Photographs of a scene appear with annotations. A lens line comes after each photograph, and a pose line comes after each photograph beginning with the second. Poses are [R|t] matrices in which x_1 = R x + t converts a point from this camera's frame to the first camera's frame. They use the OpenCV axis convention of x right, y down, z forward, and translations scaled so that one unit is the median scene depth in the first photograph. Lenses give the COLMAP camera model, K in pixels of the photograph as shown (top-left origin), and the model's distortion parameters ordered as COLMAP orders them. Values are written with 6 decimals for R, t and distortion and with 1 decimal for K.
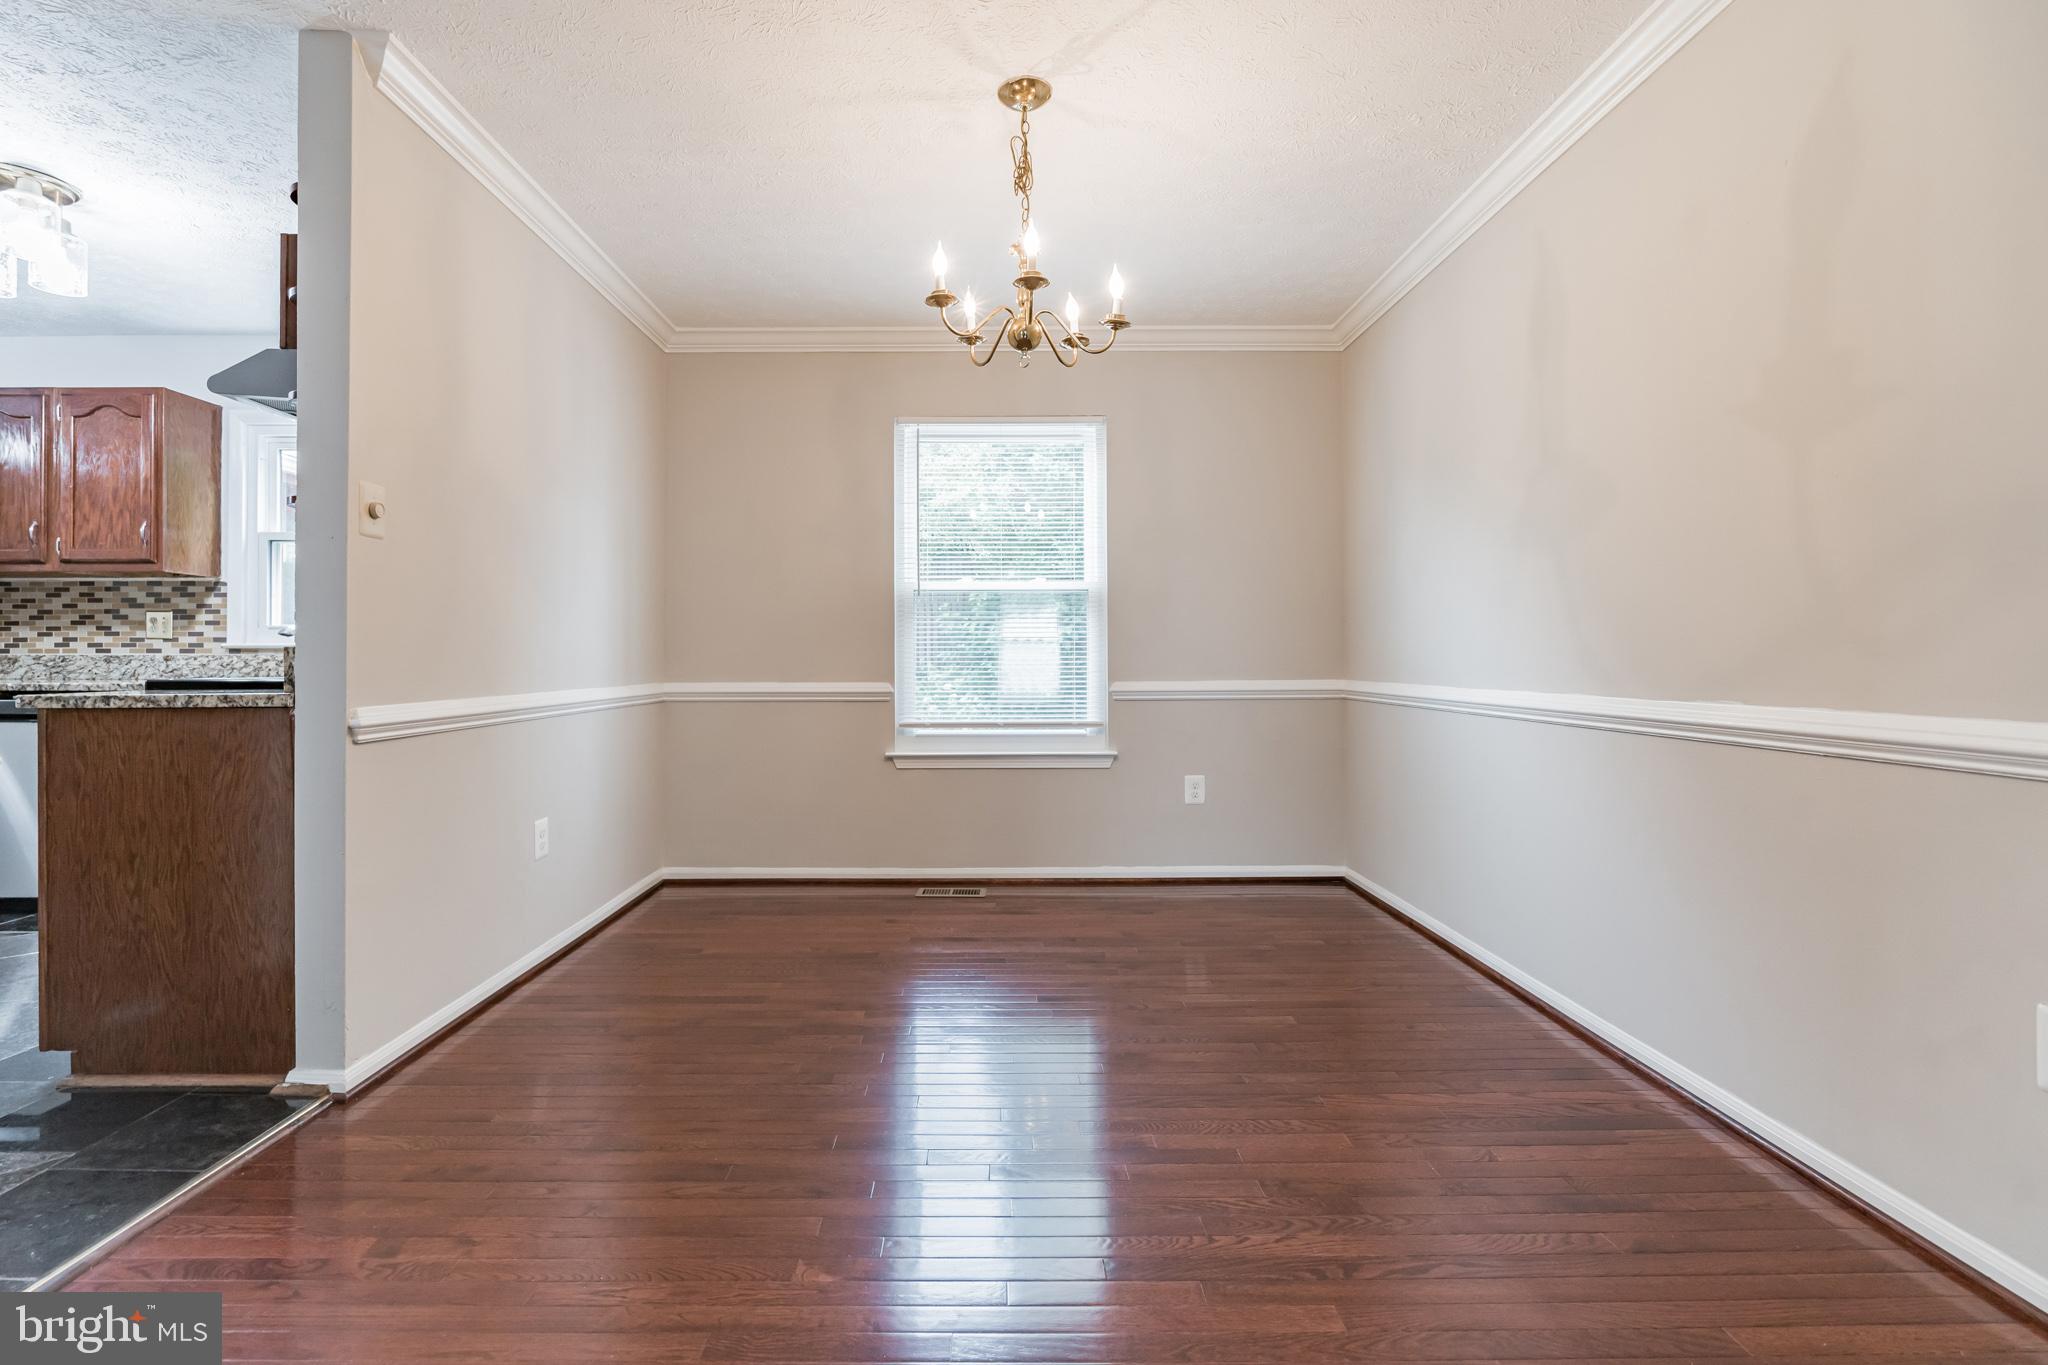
lens RADIAL K [[938.8, 0, 1005.6], [0, 938.8, 661.2], [0, 0, 1]] dist [0.007790, -0.000007]
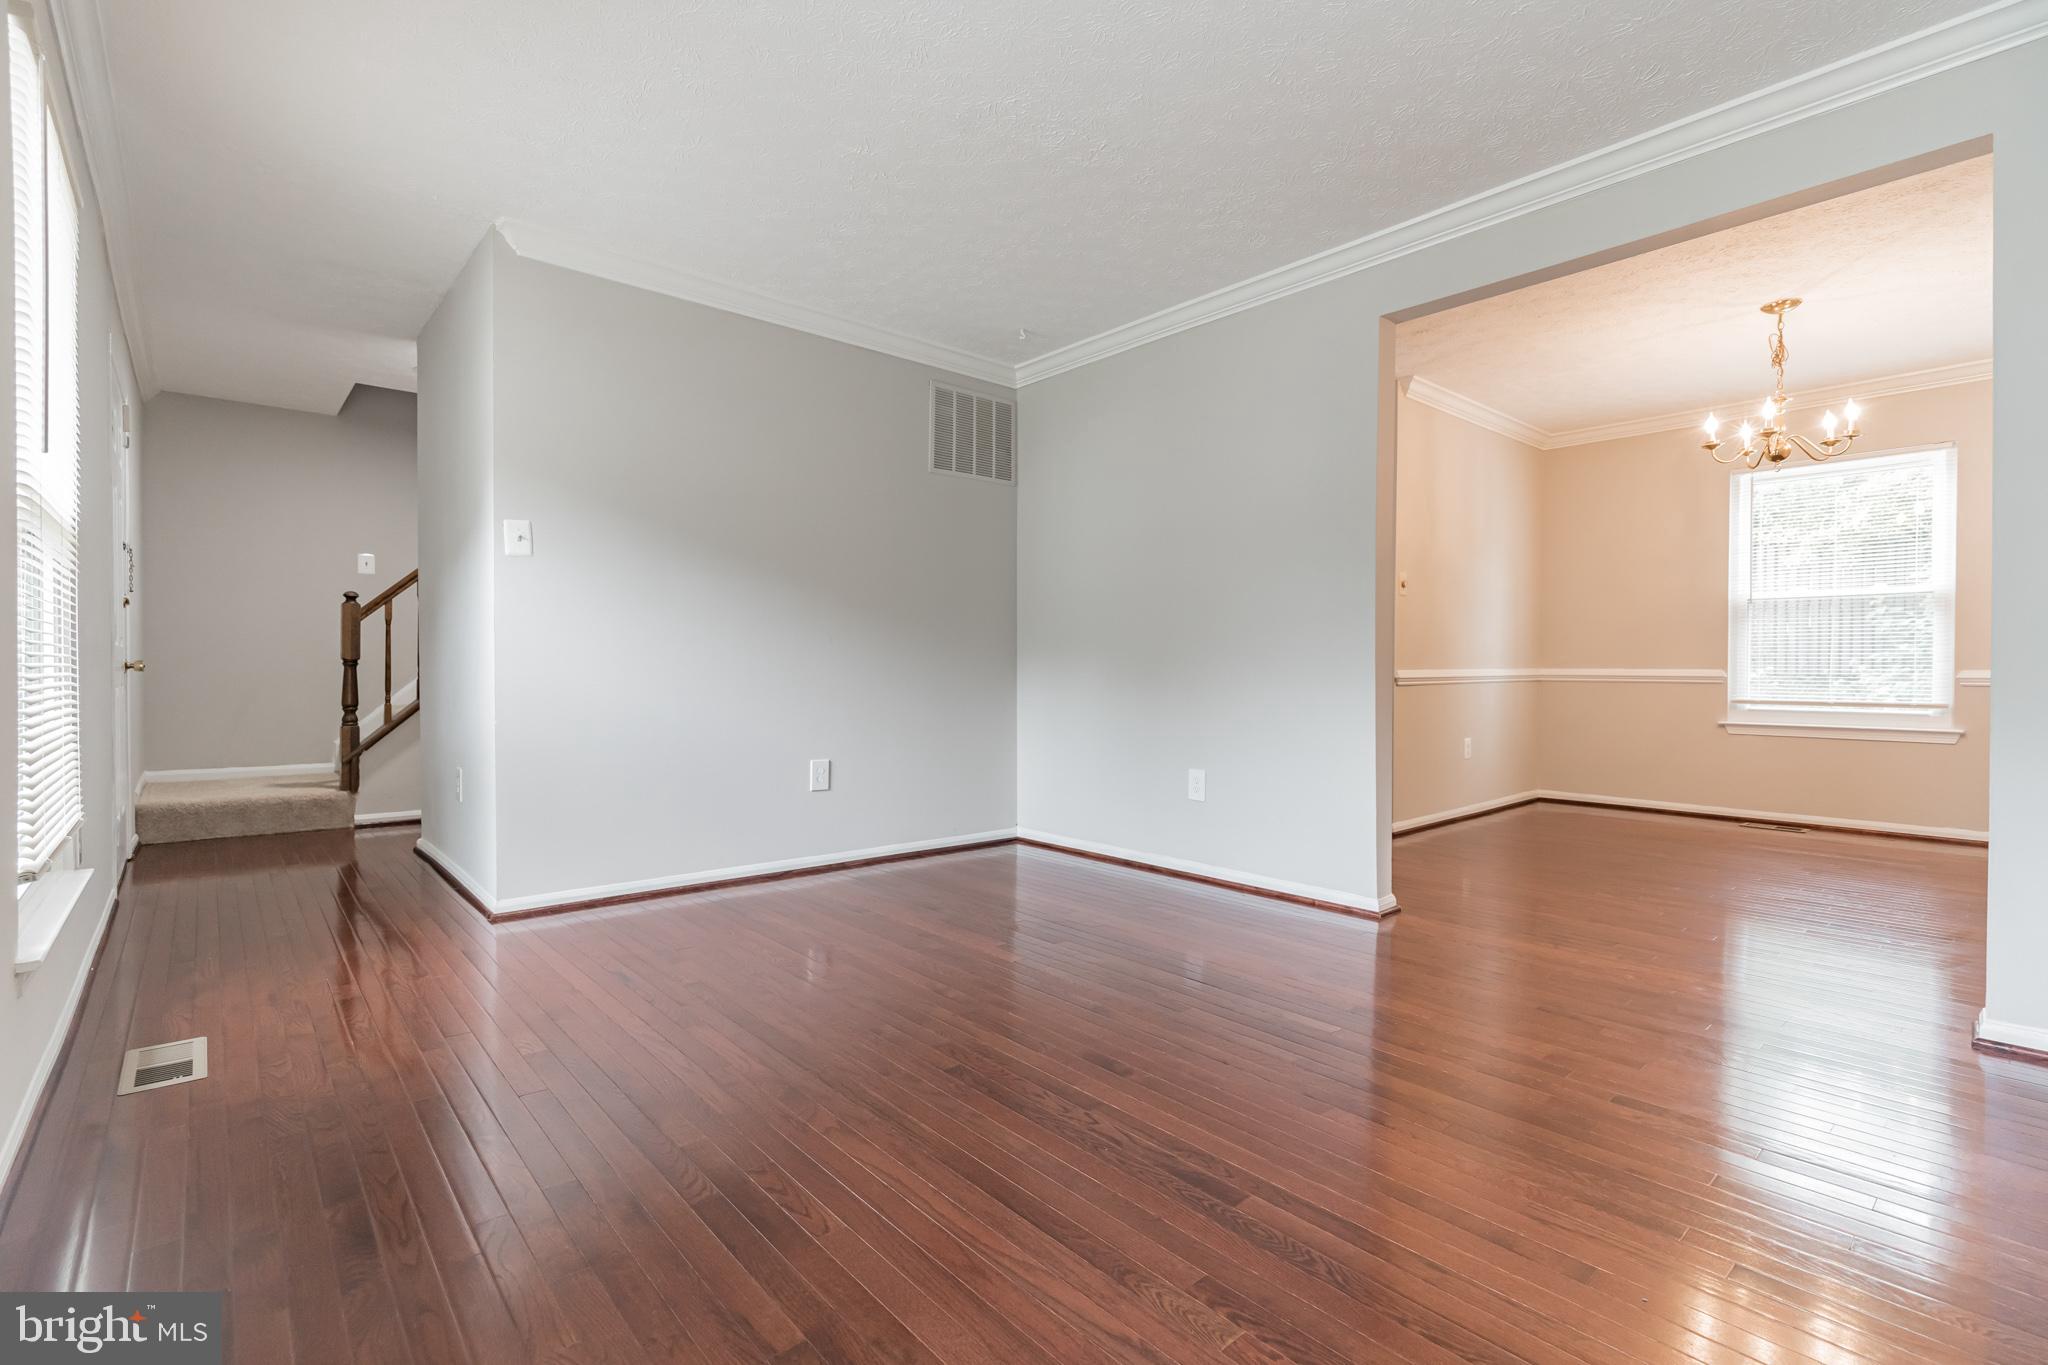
lens RADIAL K [[938.8, 0, 1005.6], [0, 938.8, 661.2], [0, 0, 1]] dist [0.007790, -0.000007]
pose [[0.652553, 0.001294, -0.757742, 0.231860], [-0.006434, 0.999972, -0.003833, 0.023061], [0.757716, 0.007376, 0.652543, -0.662518]]
